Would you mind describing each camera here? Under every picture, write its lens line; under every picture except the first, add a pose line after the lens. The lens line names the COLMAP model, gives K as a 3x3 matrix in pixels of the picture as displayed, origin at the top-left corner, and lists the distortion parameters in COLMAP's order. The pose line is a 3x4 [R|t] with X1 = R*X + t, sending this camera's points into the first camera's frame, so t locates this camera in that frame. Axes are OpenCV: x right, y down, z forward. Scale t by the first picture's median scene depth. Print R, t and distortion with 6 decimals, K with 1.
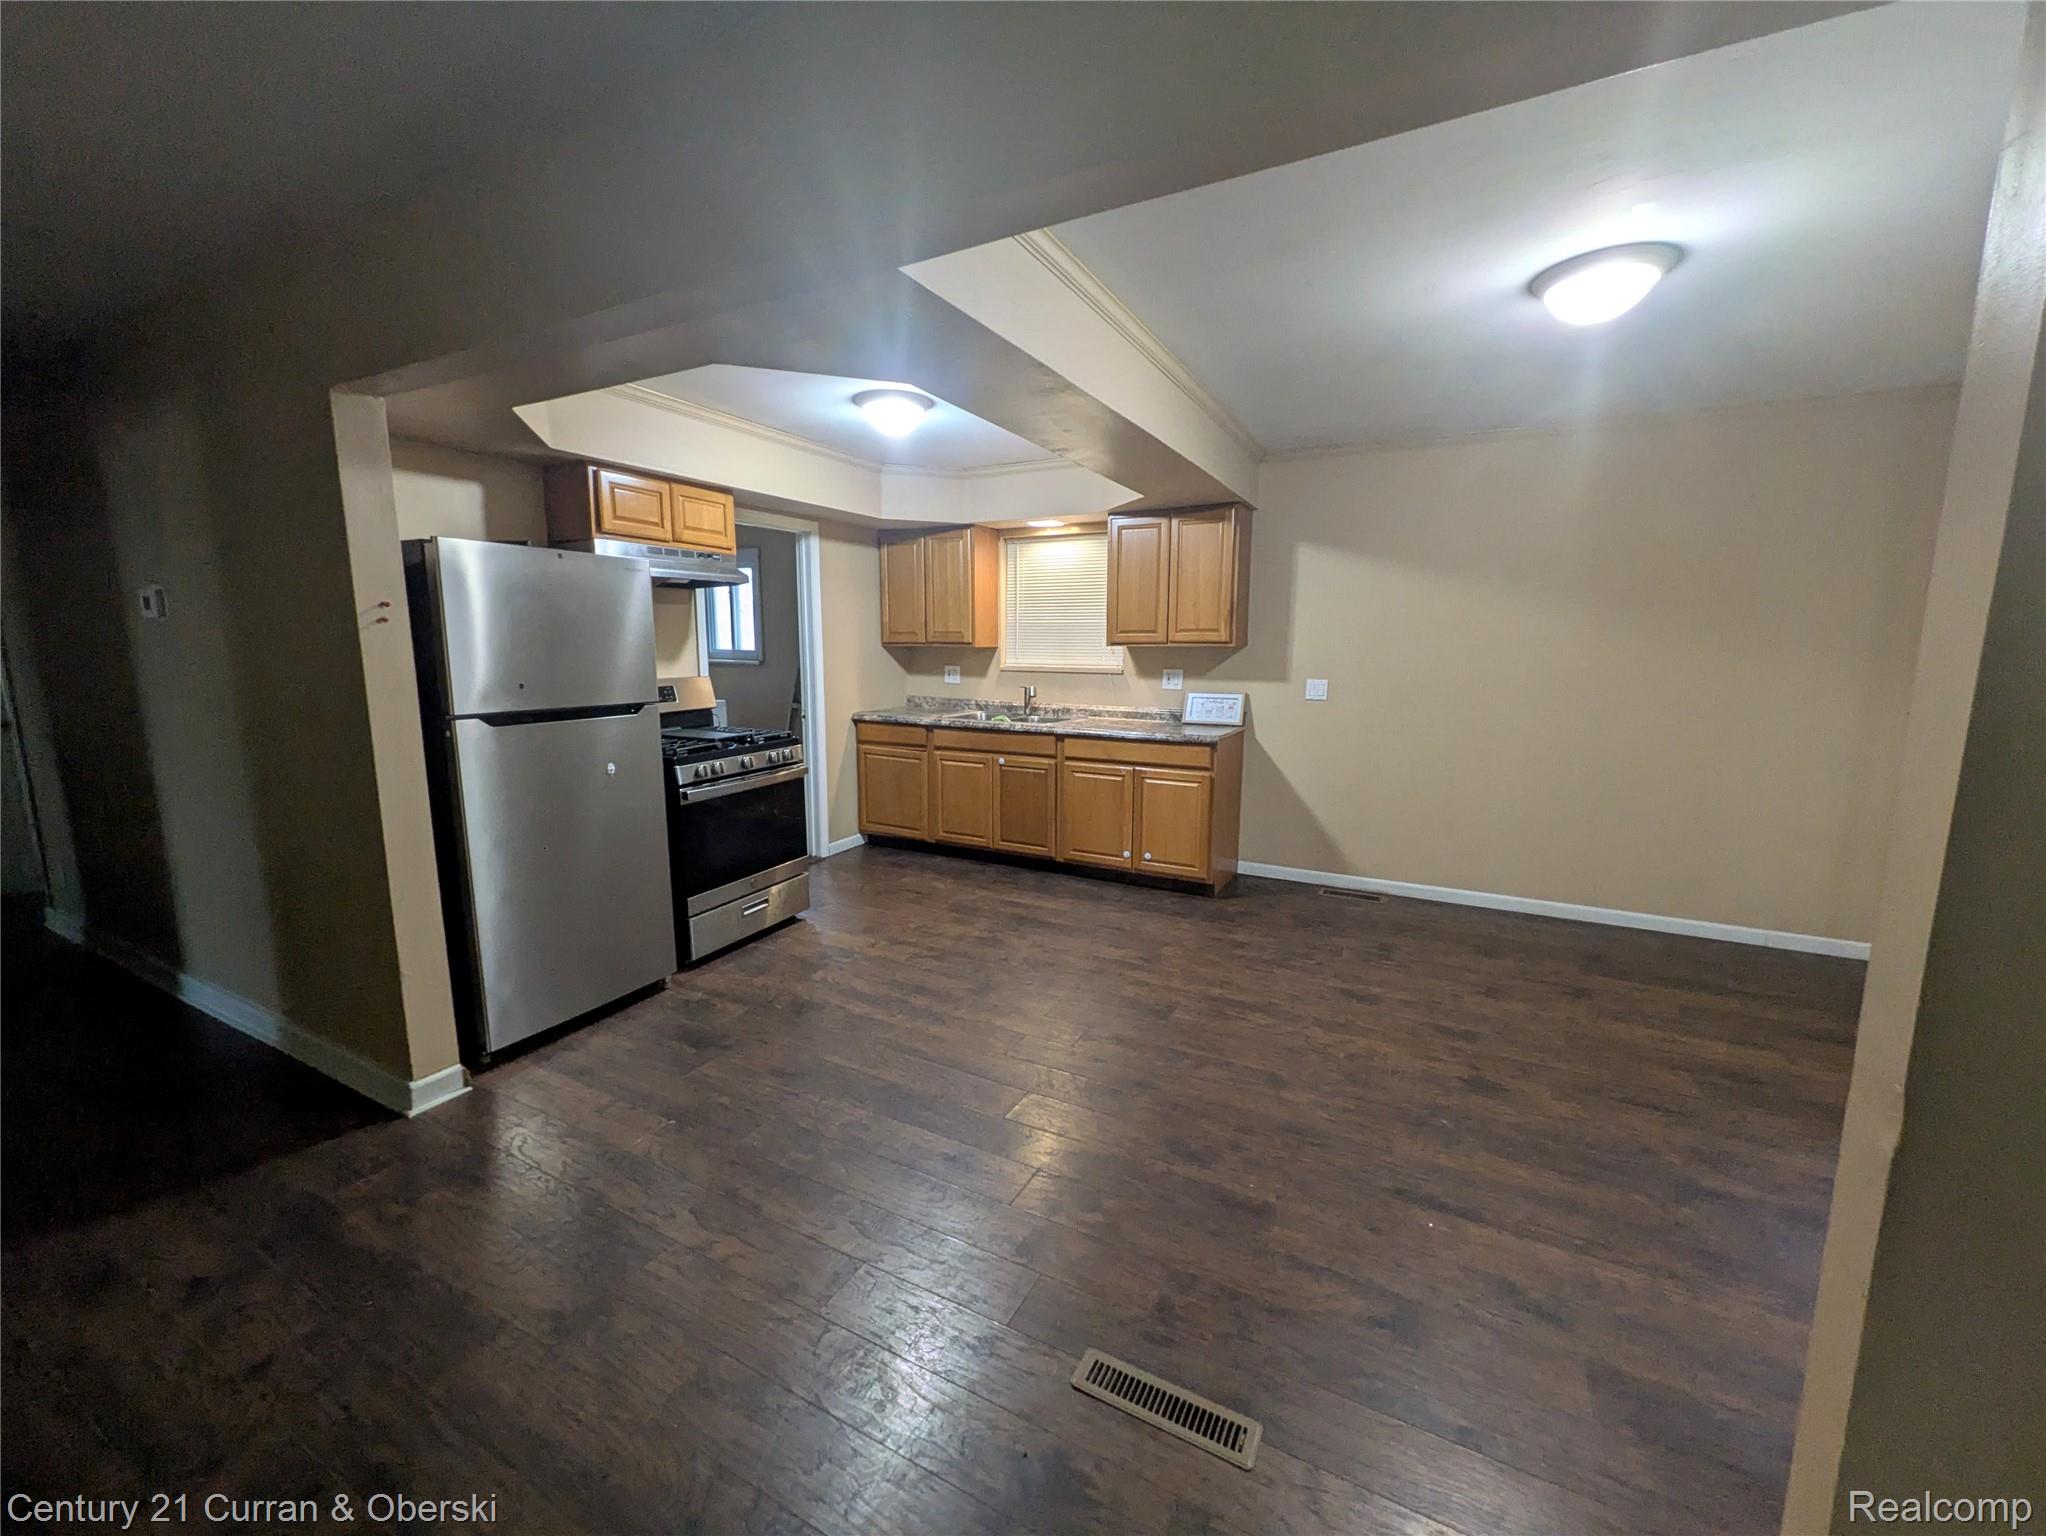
lens RADIAL K [[812.0, 0, 1023.9], [0, 812.0, 764.1], [0, 0, 1]] dist [-0.001044, -0.000496]
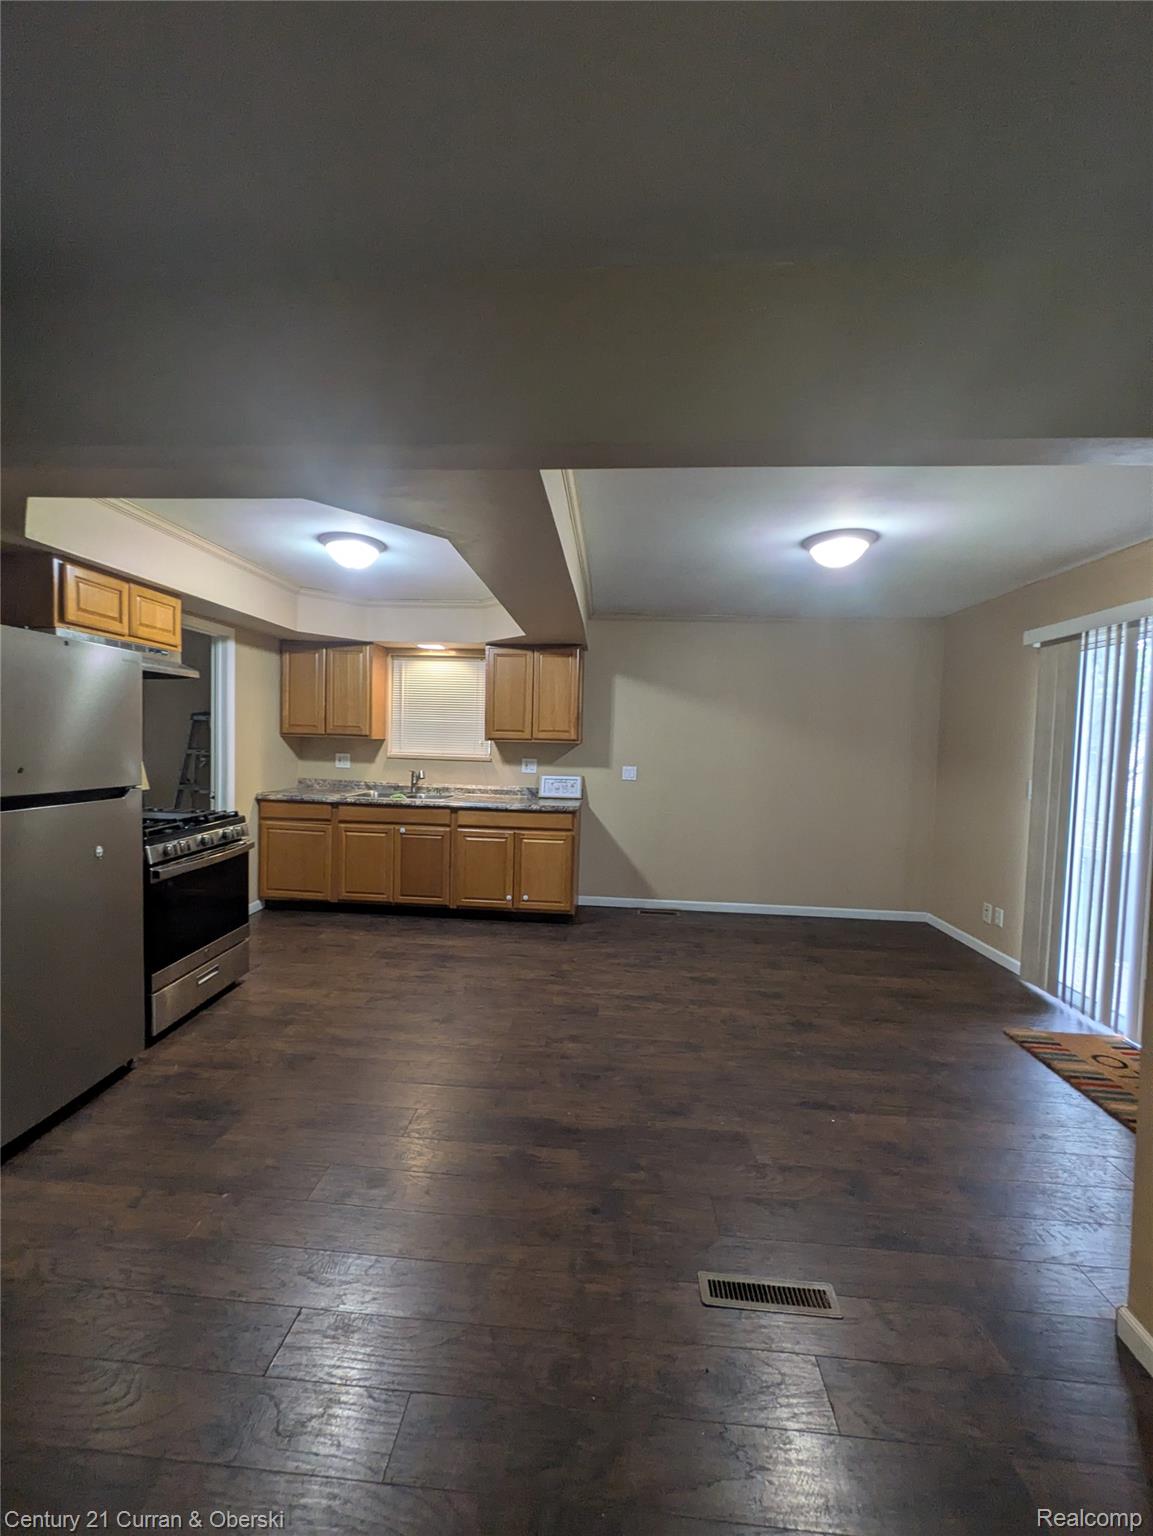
lens RADIAL K [[609.6, 0, 577.3], [0, 609.6, 765.0], [0, 0, 1]] dist [-0.001044, -0.000496]
pose [[0.911197, 0.005393, 0.411936, -0.203615], [0.037209, 0.994750, -0.095327, -0.005073], [-0.410288, 0.102189, 0.906213, 0.039967]]
